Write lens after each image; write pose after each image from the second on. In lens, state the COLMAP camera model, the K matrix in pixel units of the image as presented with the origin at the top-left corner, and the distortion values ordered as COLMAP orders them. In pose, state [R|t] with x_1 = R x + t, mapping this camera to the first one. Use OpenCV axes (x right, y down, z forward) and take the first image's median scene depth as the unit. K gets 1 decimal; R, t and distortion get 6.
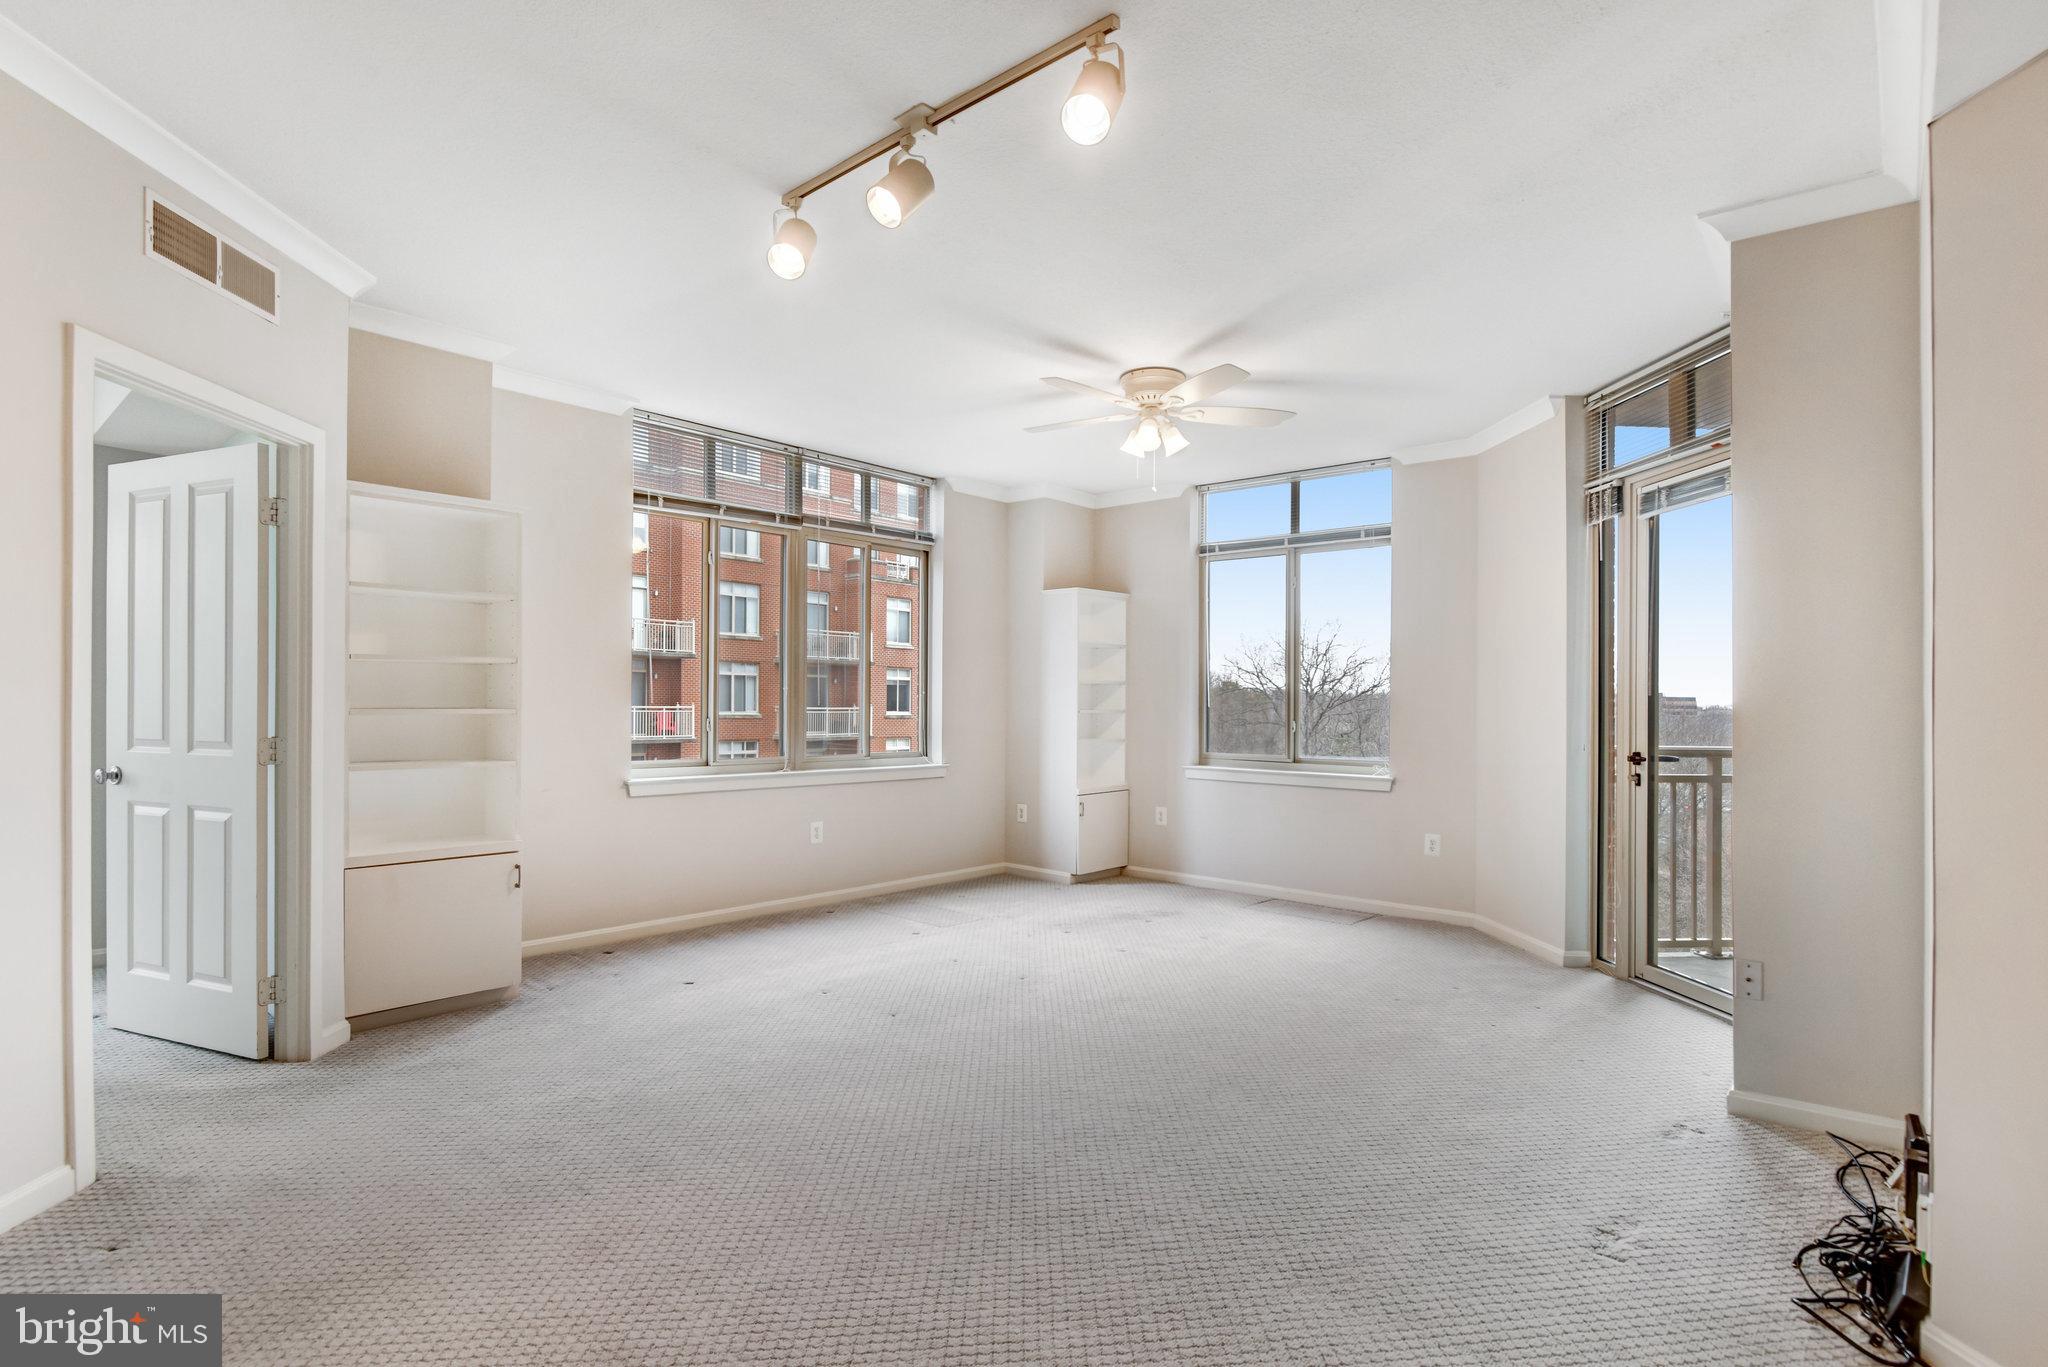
lens RADIAL K [[1014.4, 0, 1026.6], [0, 1014.4, 703.2], [0, 0, 1]] dist [-0.000483, -0.015945]
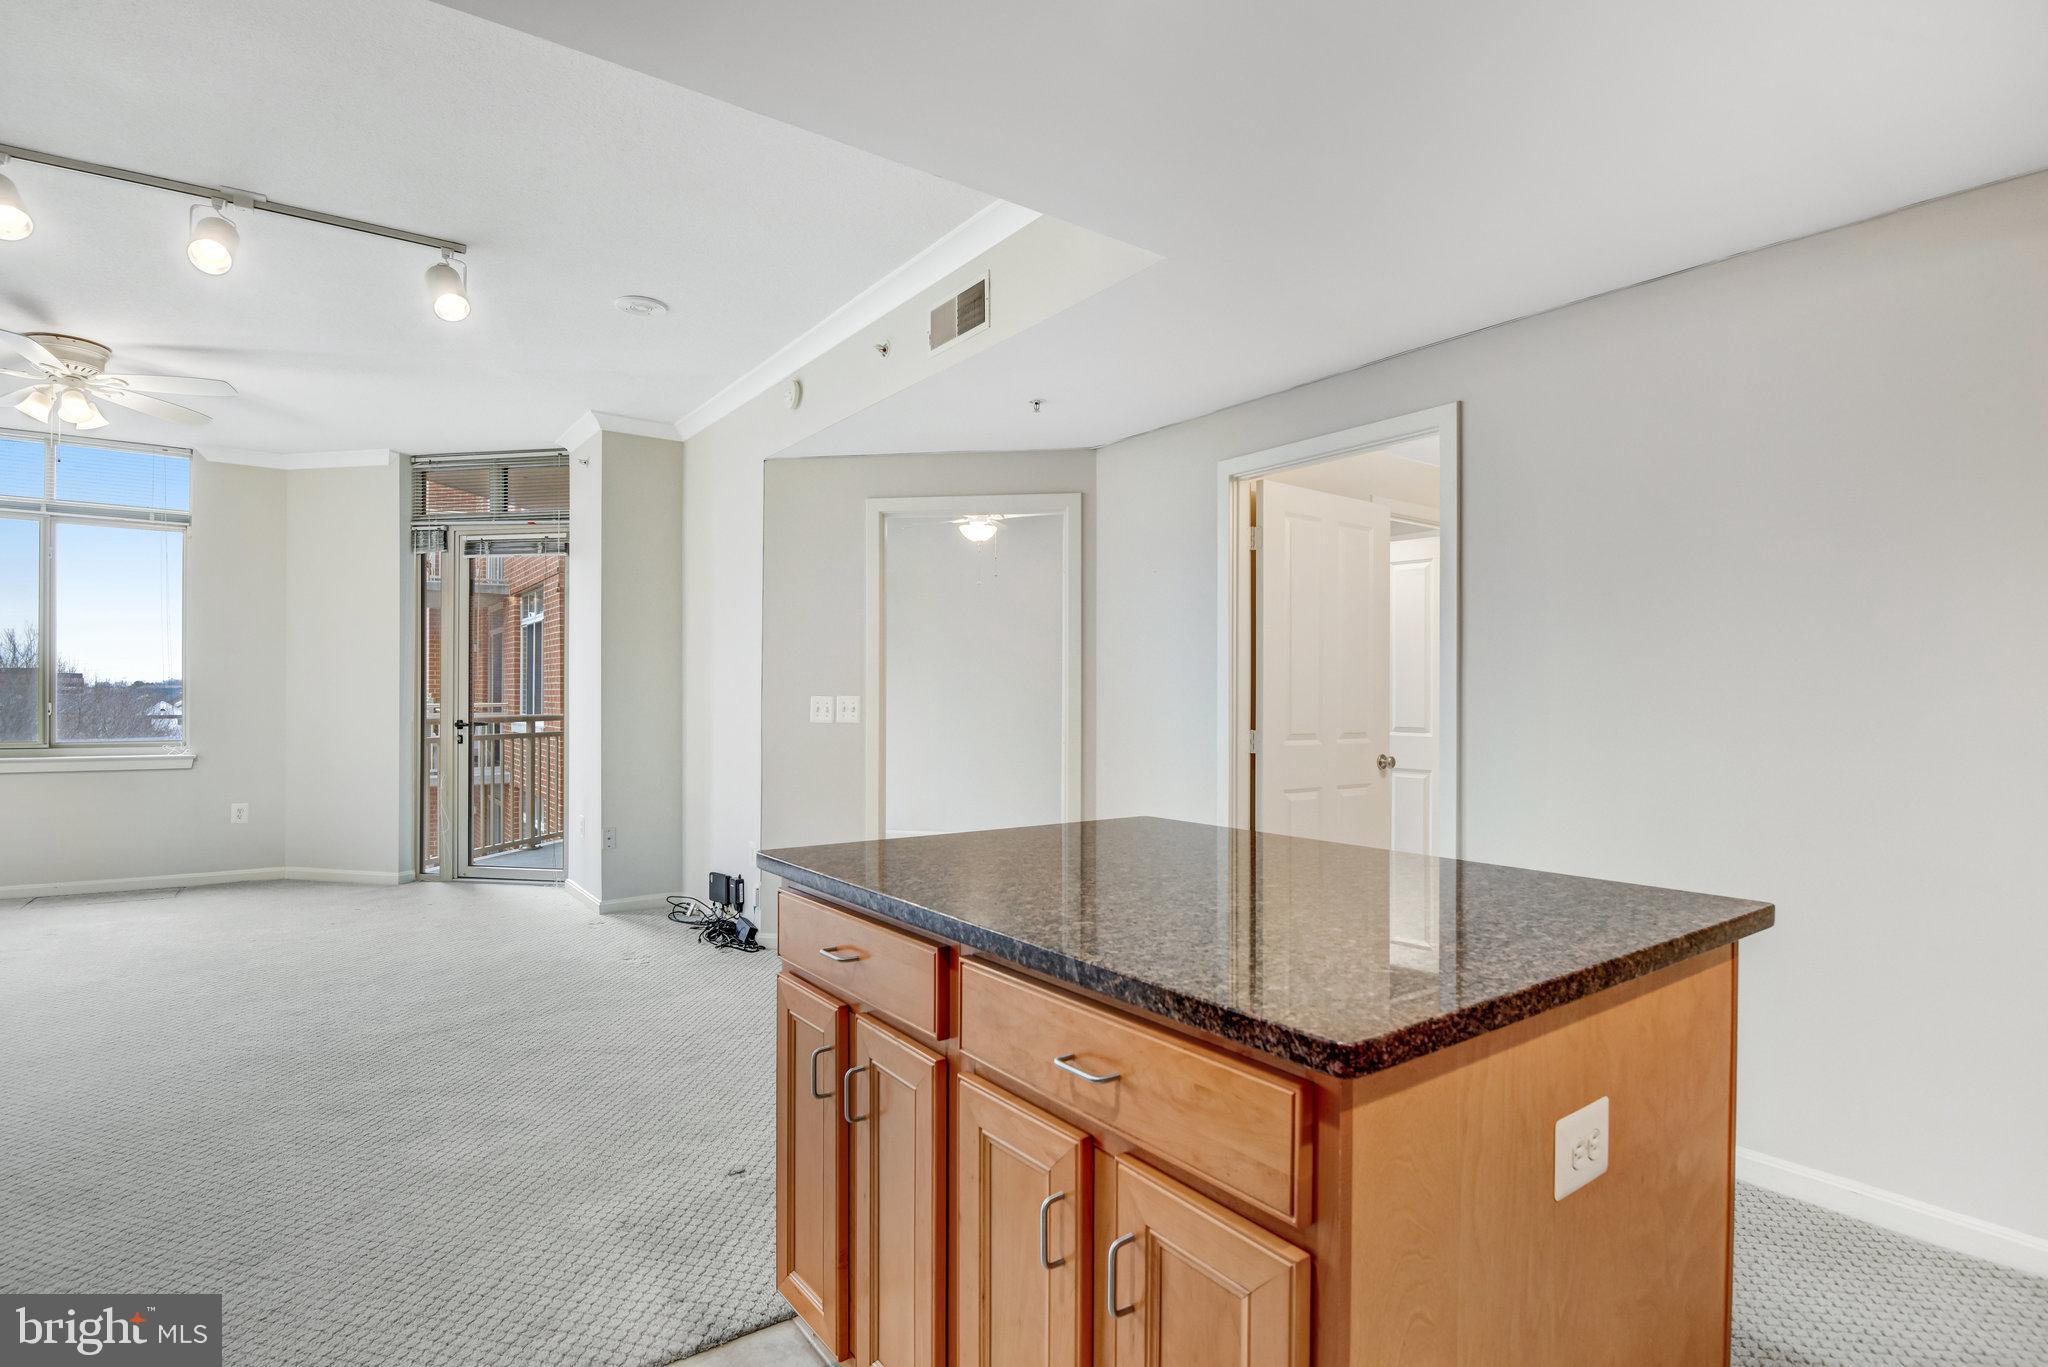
lens RADIAL K [[1004.9, 0, 1017.6], [0, 1004.9, 694.1], [0, 0, 1]] dist [0.010443, -0.035343]
pose [[0.222120, -0.005407, 0.975004, -0.570681], [-0.007632, 0.999944, 0.007284, -0.004969], [-0.974989, -0.009059, 0.222067, -0.080877]]
